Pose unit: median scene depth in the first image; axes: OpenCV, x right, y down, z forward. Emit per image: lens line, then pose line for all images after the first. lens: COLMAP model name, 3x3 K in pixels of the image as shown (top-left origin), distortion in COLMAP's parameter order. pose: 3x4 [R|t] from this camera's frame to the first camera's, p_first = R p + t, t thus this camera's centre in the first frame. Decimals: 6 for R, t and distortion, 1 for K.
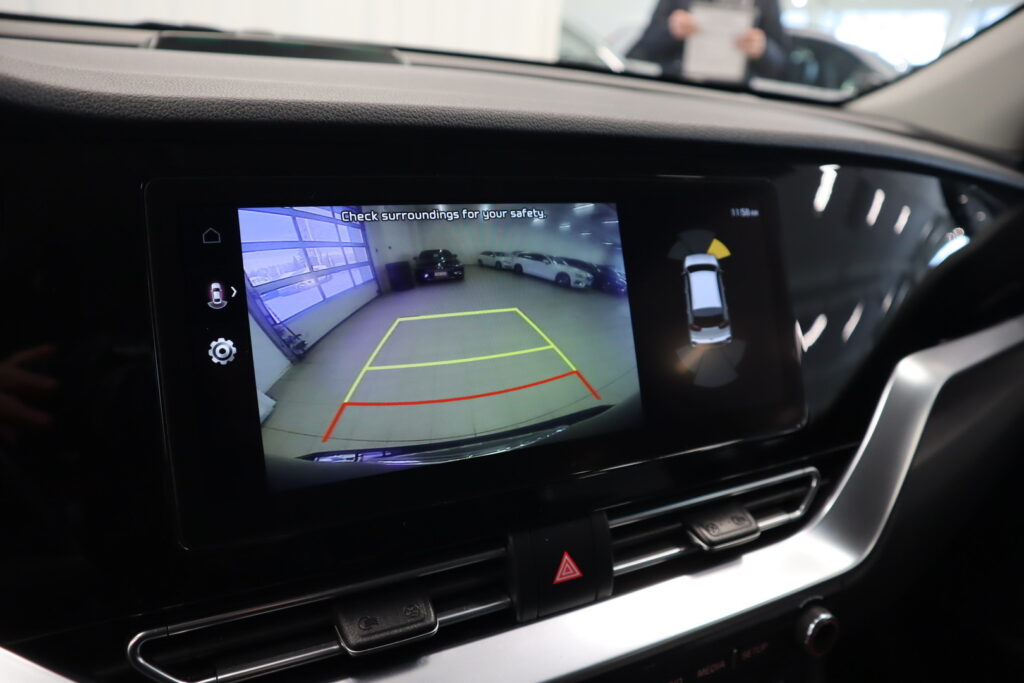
lens RADIAL K [[711.2, 0, 512.0], [0, 711.2, 341.5], [0, 0, 1]] dist [-0.032258, 0.001441]
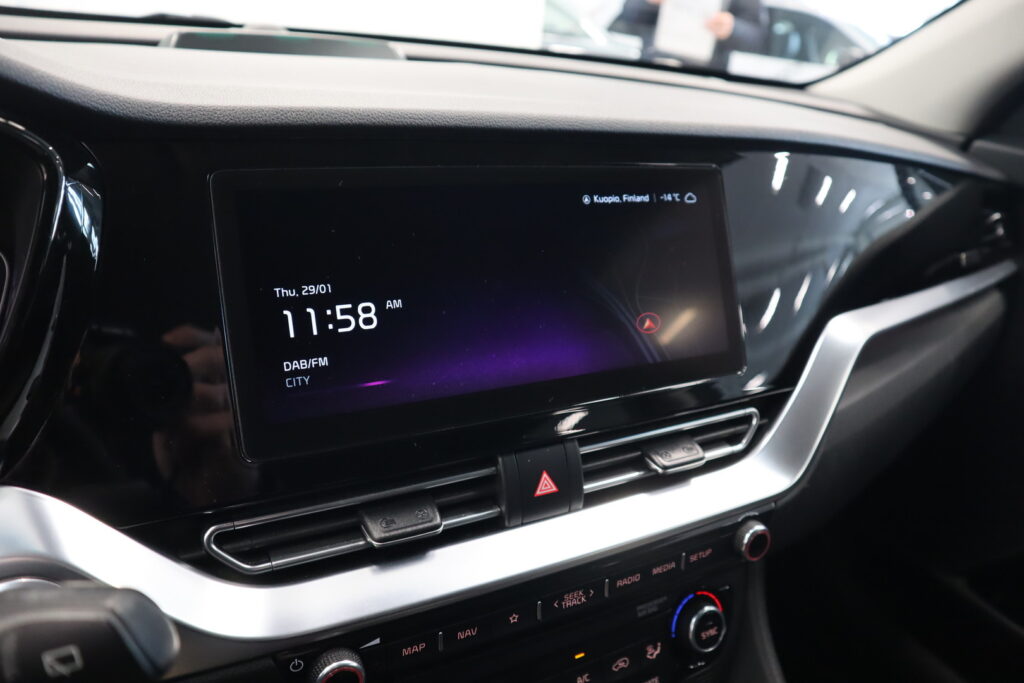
lens RADIAL K [[717.1, 0, 512.0], [0, 717.1, 341.5], [0, 0, 1]] dist [-0.062114, 0.005938]
pose [[0.999664, -0.008847, 0.024350, -0.008058], [0.008081, 0.999474, 0.031401, 0.028628], [-0.024615, -0.031193, 0.999210, -0.209535]]
